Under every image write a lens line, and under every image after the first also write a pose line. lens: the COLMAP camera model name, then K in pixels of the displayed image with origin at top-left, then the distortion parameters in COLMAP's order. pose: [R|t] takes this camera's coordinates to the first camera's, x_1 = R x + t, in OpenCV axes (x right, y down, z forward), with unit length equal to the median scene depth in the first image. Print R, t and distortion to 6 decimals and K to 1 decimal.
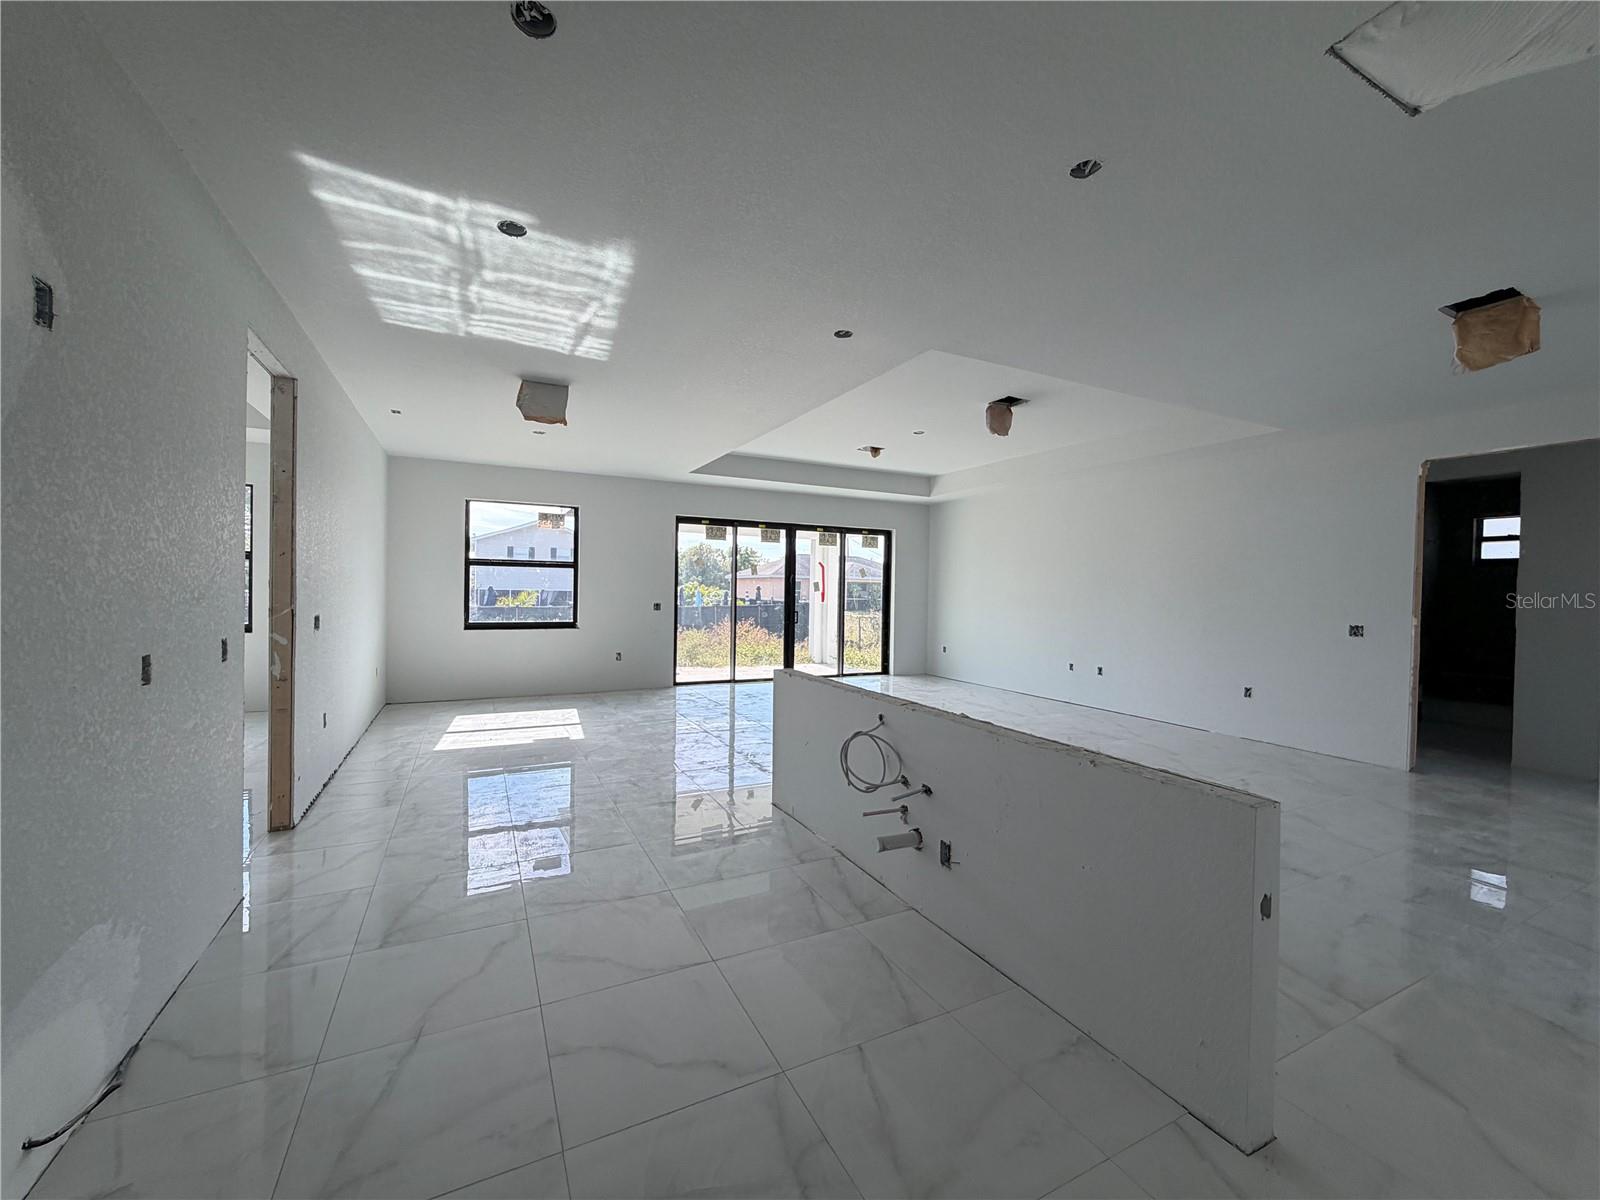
lens RADIAL K [[638.4, 0, 794.6], [0, 638.4, 600.2], [0, 0, 1]] dist [0.000178, 0.000574]
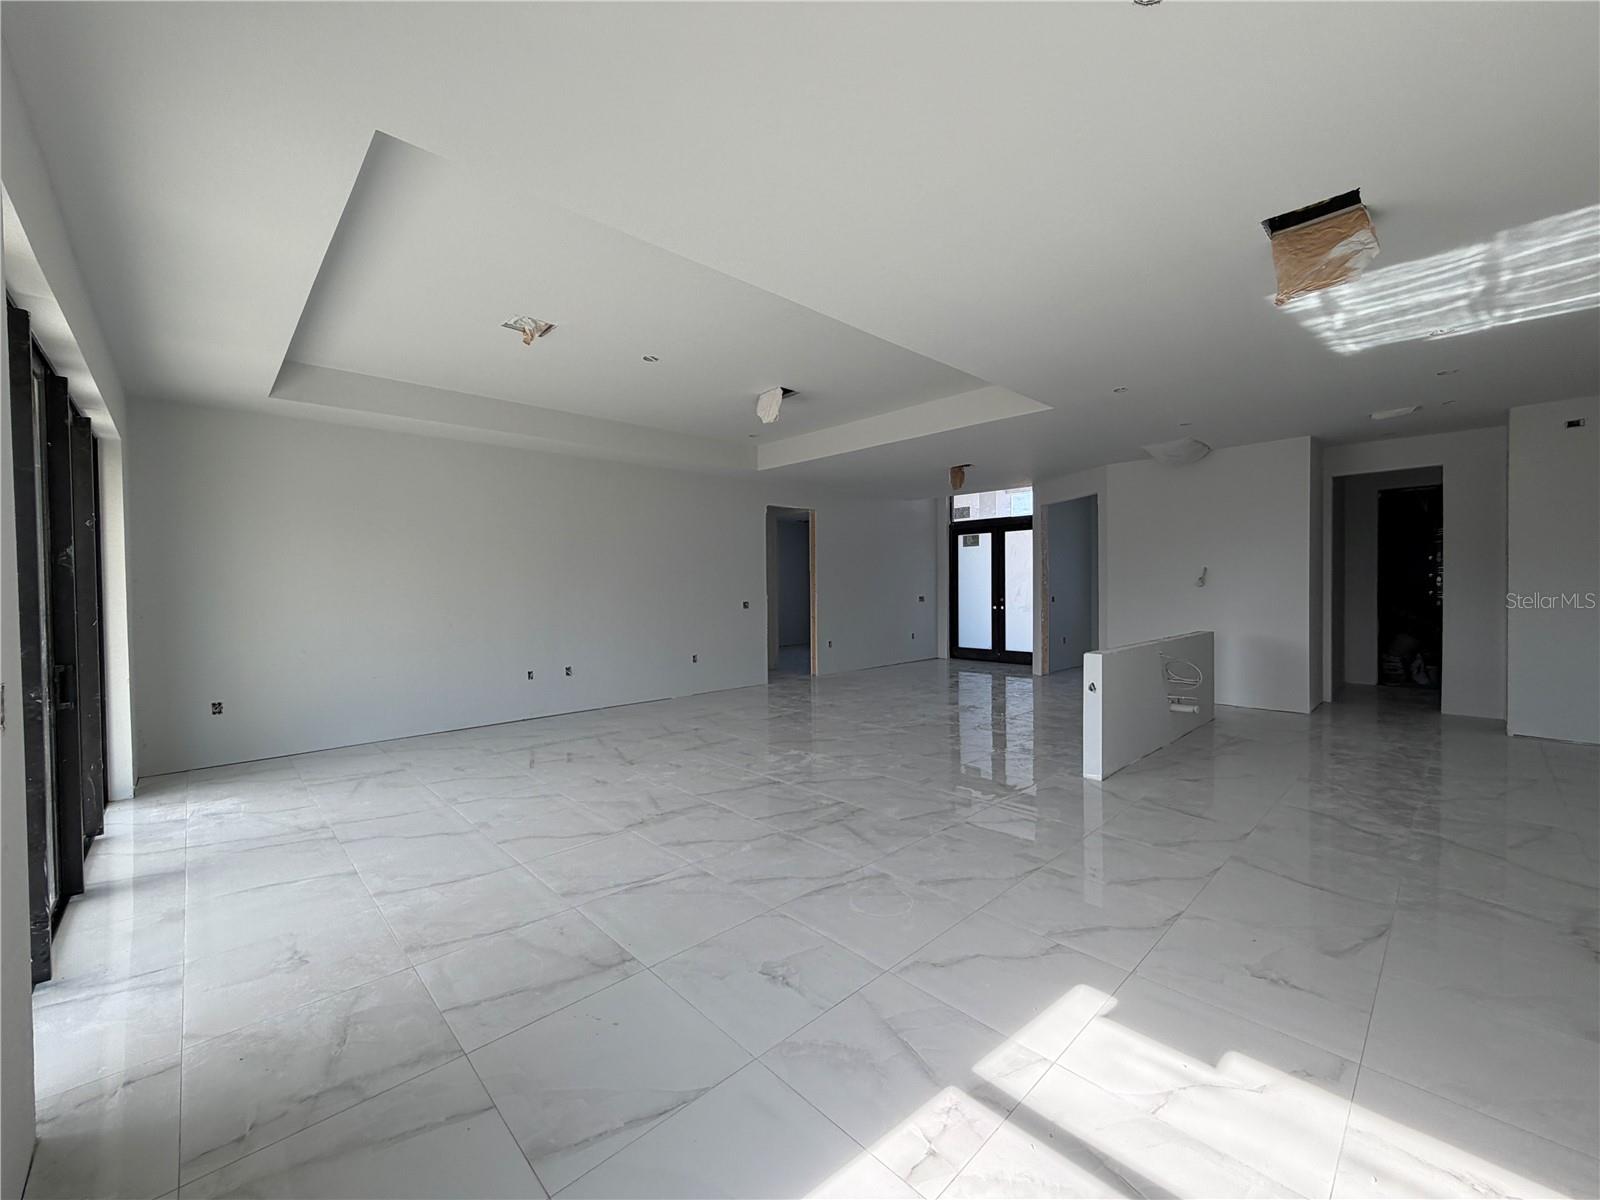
lens RADIAL K [[638.4, 0, 794.6], [0, 638.4, 600.2], [0, 0, 1]] dist [0.000178, 0.000574]
pose [[-0.288025, -0.035178, 0.956977, -1.107575], [0.025293, 0.998697, 0.044324, -0.049079], [-0.957289, 0.036971, -0.286760, 2.209678]]
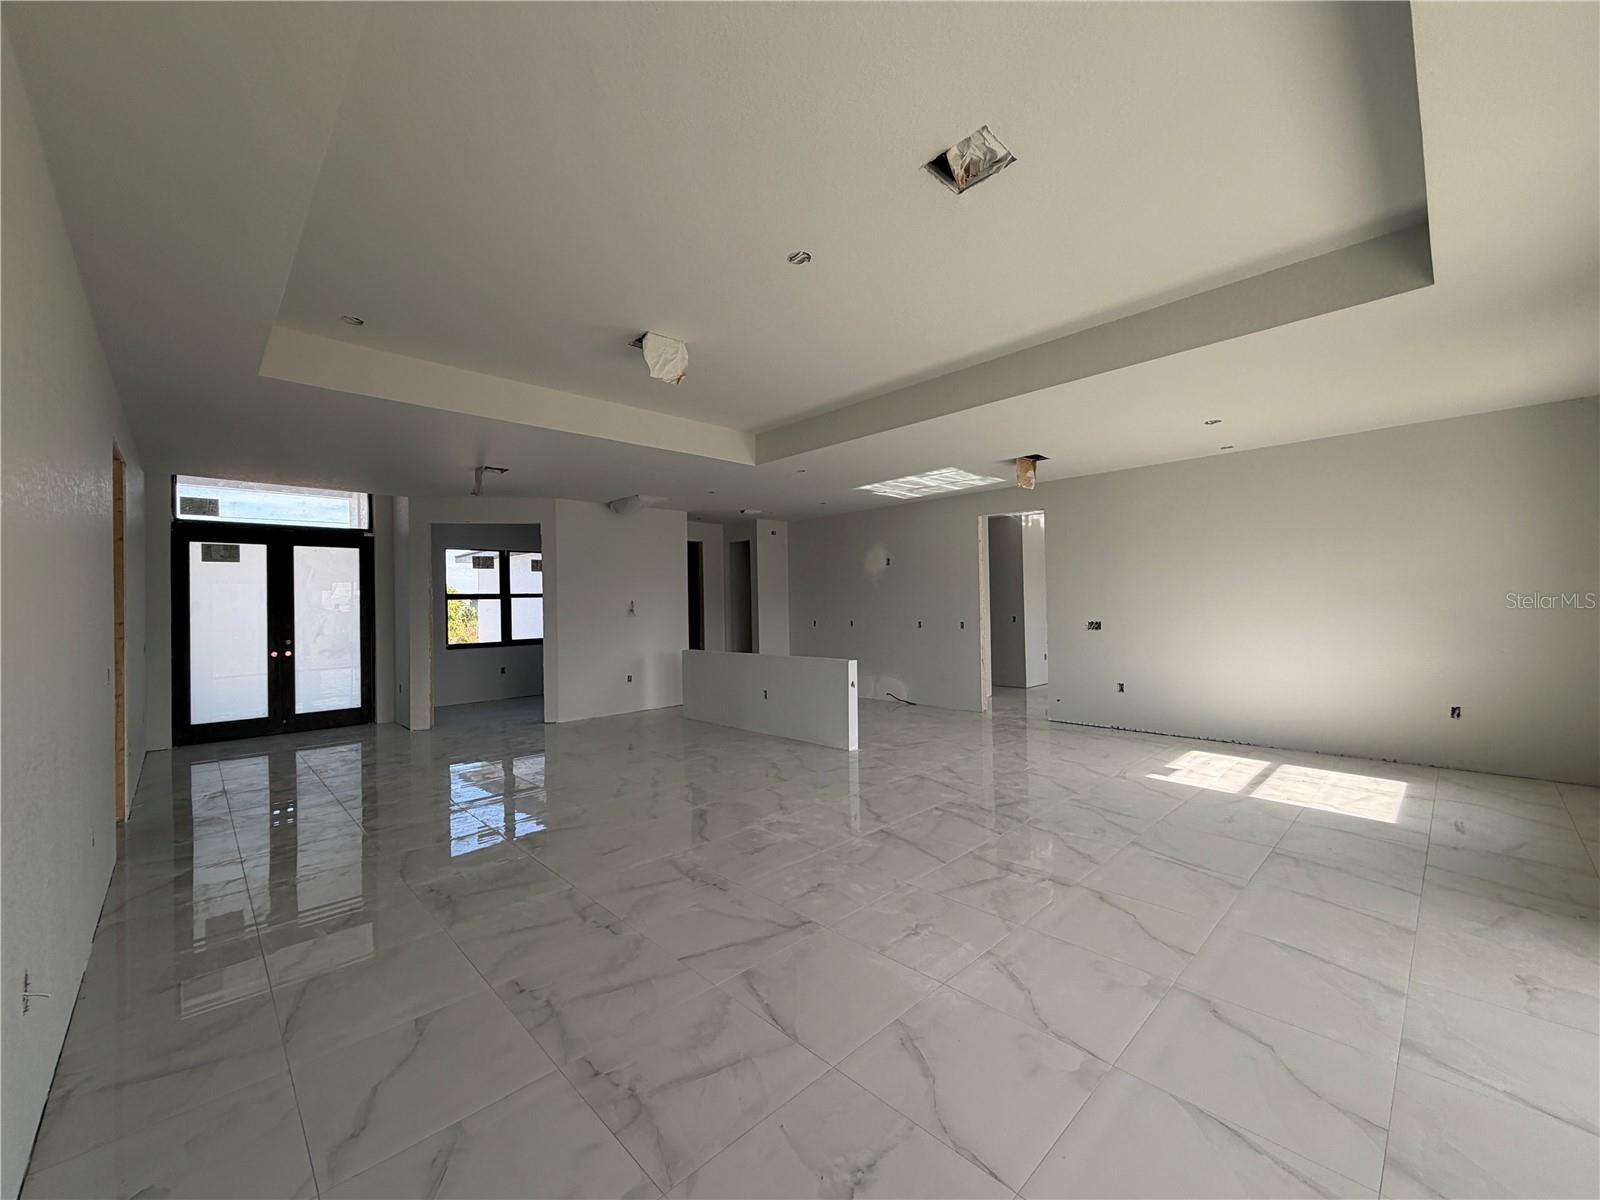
lens RADIAL K [[642.5, 0, 794.0], [0, 642.5, 591.8], [0, 0, 1]] dist [0.000477, -0.000311]
pose [[-0.955875, -0.004232, -0.293745, 0.671545], [-0.002674, 0.999980, -0.005705, -0.051944], [0.293763, -0.004668, -0.955867, 2.978030]]
